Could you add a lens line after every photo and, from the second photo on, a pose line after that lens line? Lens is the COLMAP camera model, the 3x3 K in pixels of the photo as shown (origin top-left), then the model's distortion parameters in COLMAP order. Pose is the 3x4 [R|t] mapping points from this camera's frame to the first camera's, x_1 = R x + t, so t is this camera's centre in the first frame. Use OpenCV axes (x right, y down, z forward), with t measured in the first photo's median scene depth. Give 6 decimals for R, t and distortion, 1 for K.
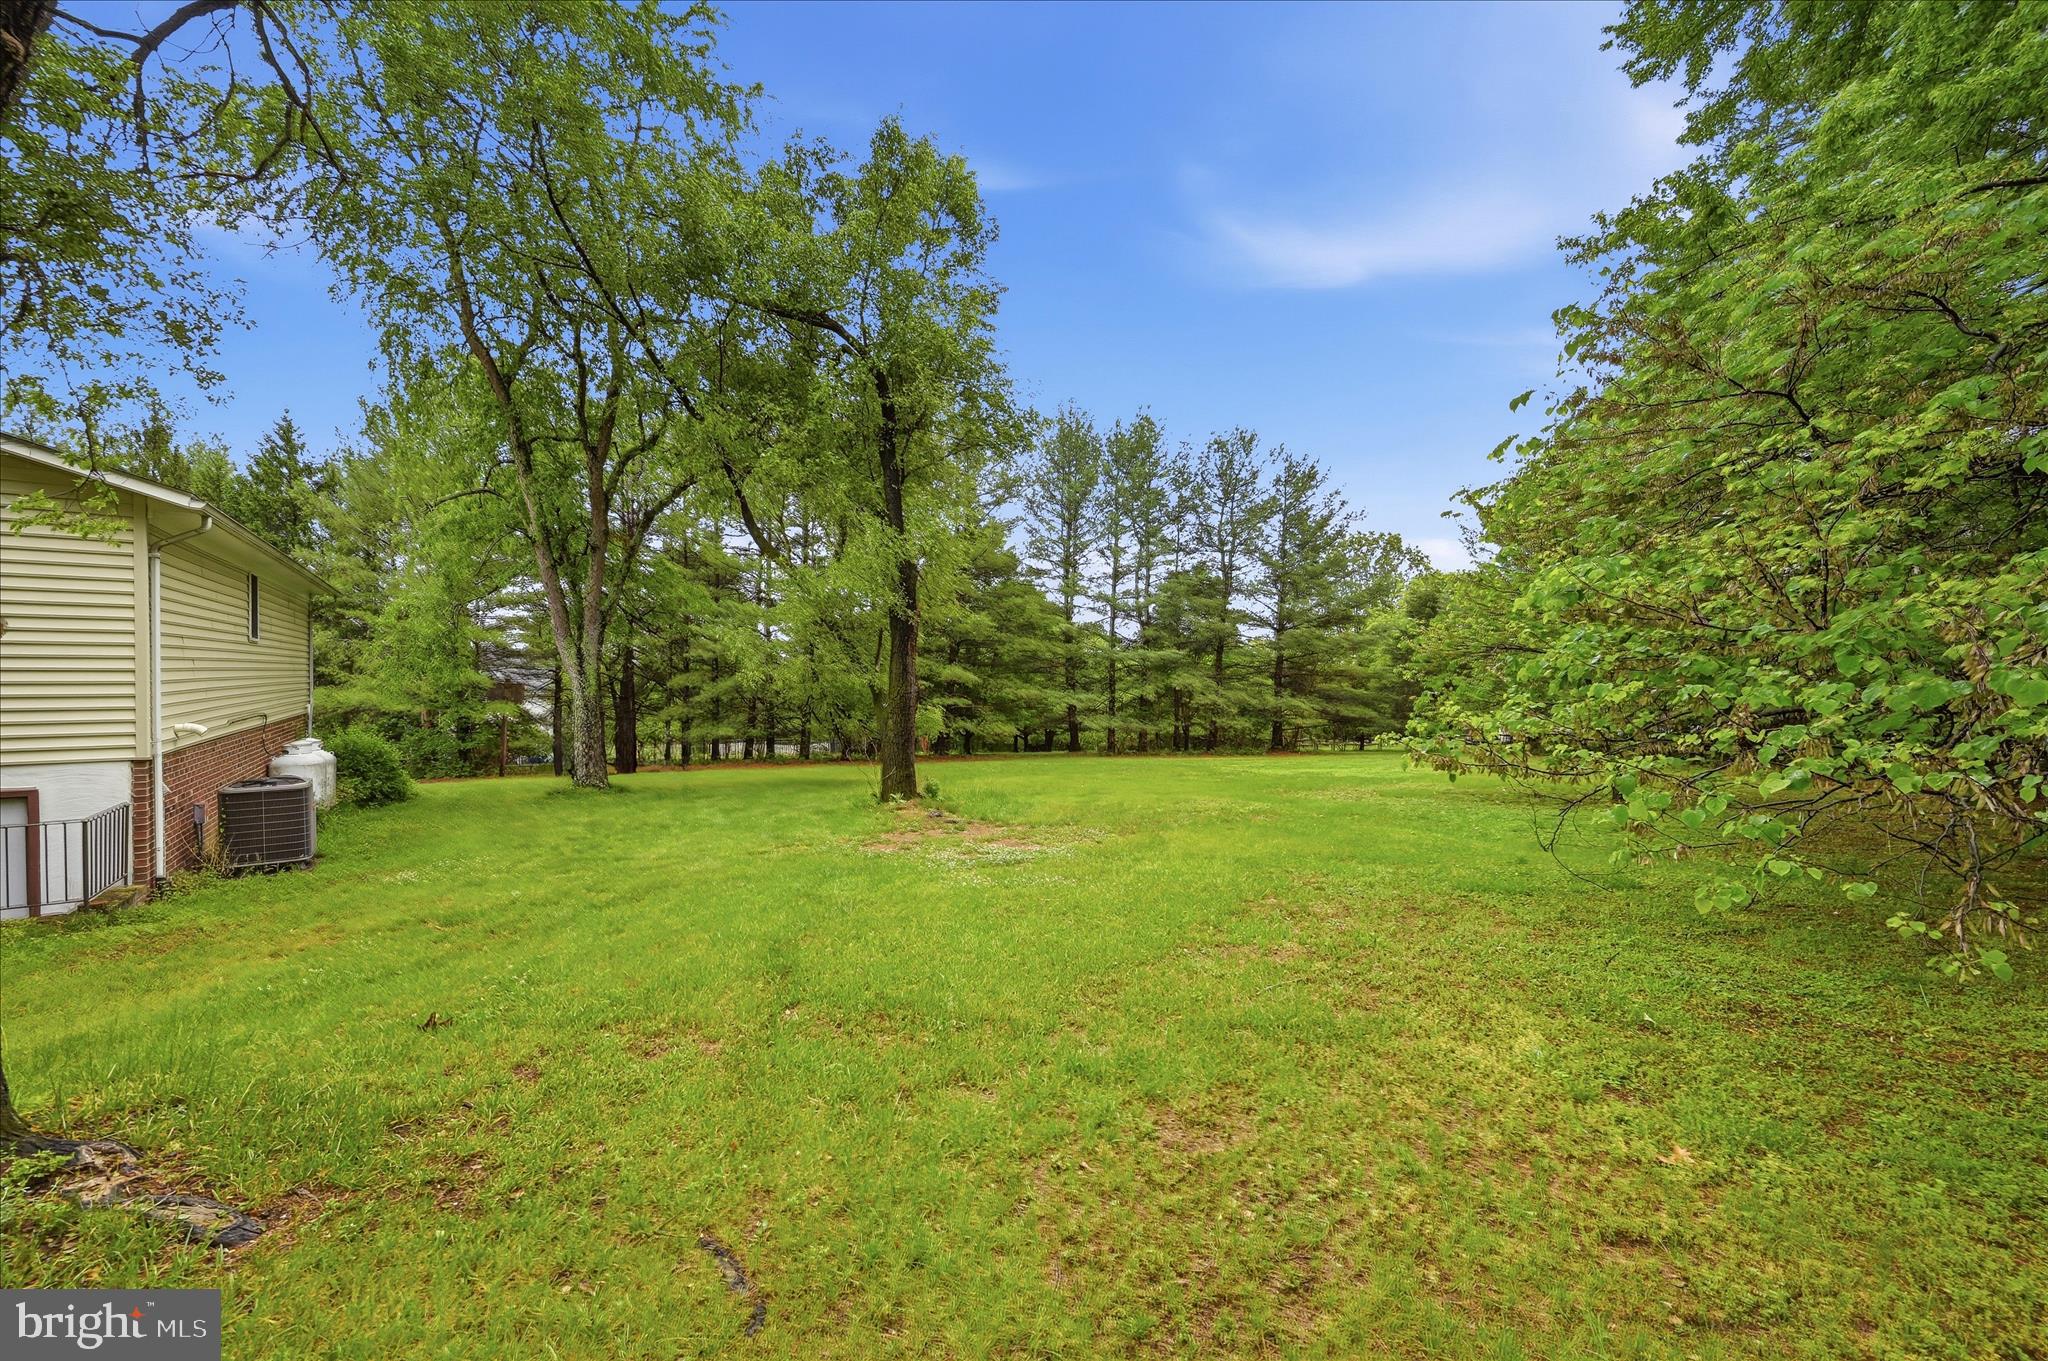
lens RADIAL K [[816.1, 0, 1026.6], [0, 816.1, 696.3], [0, 0, 1]] dist [0.000027, 0.000022]
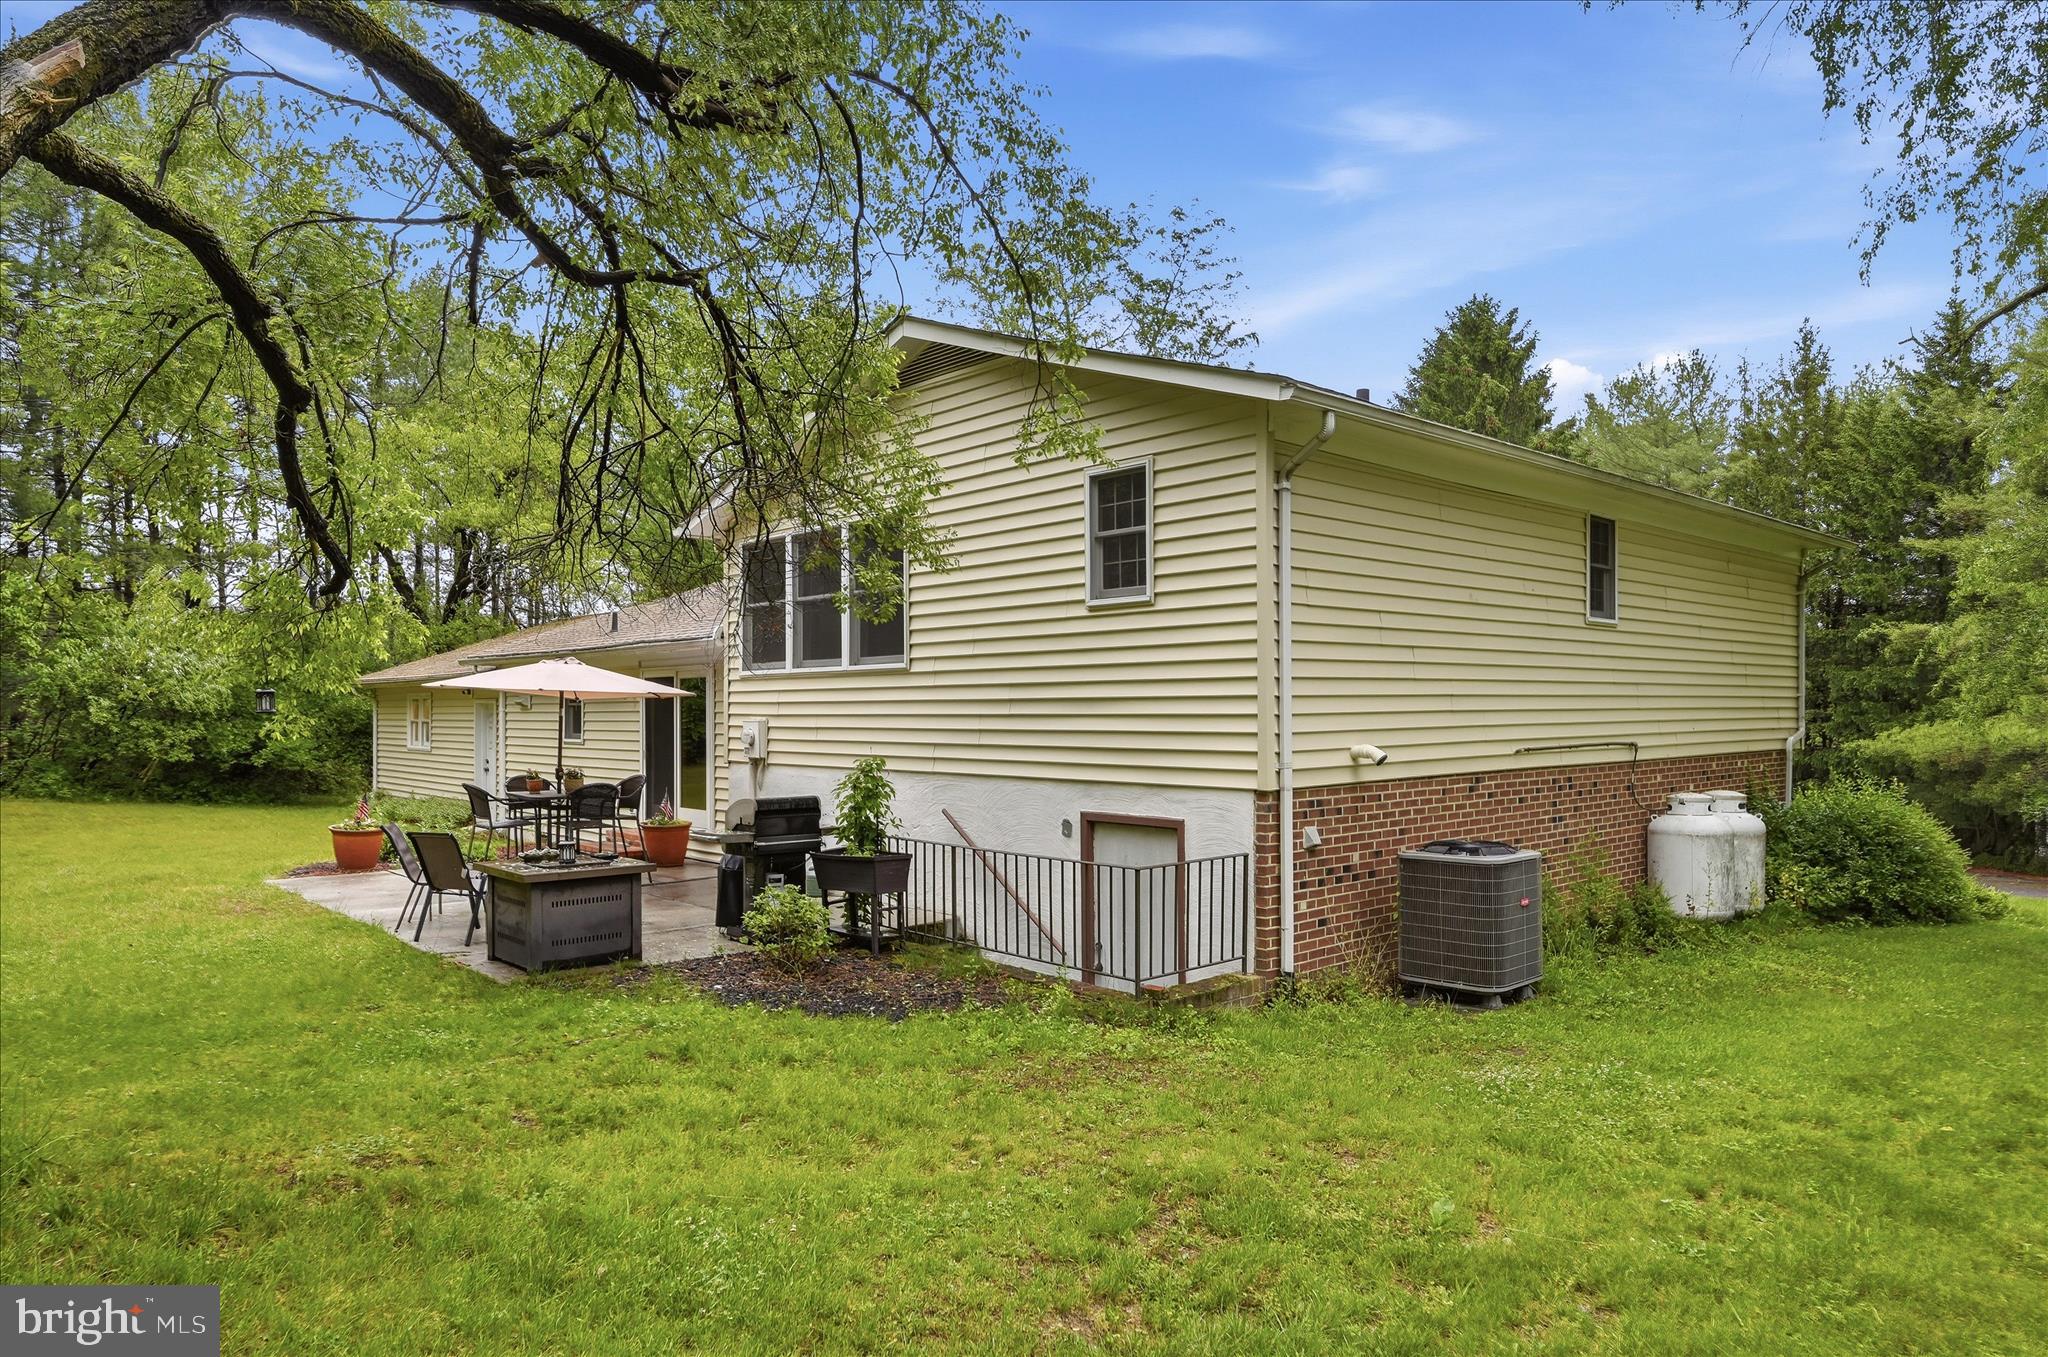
lens RADIAL K [[1242.6, 0, 1023.0], [0, 1242.6, 707.1], [0, 0, 1]] dist [0.001463, 0.000547]
pose [[0.121025, -0.001944, -0.992648, -0.077822], [-0.026595, 0.999633, -0.005200, 0.016759], [0.992293, 0.027029, 0.120929, 0.593266]]
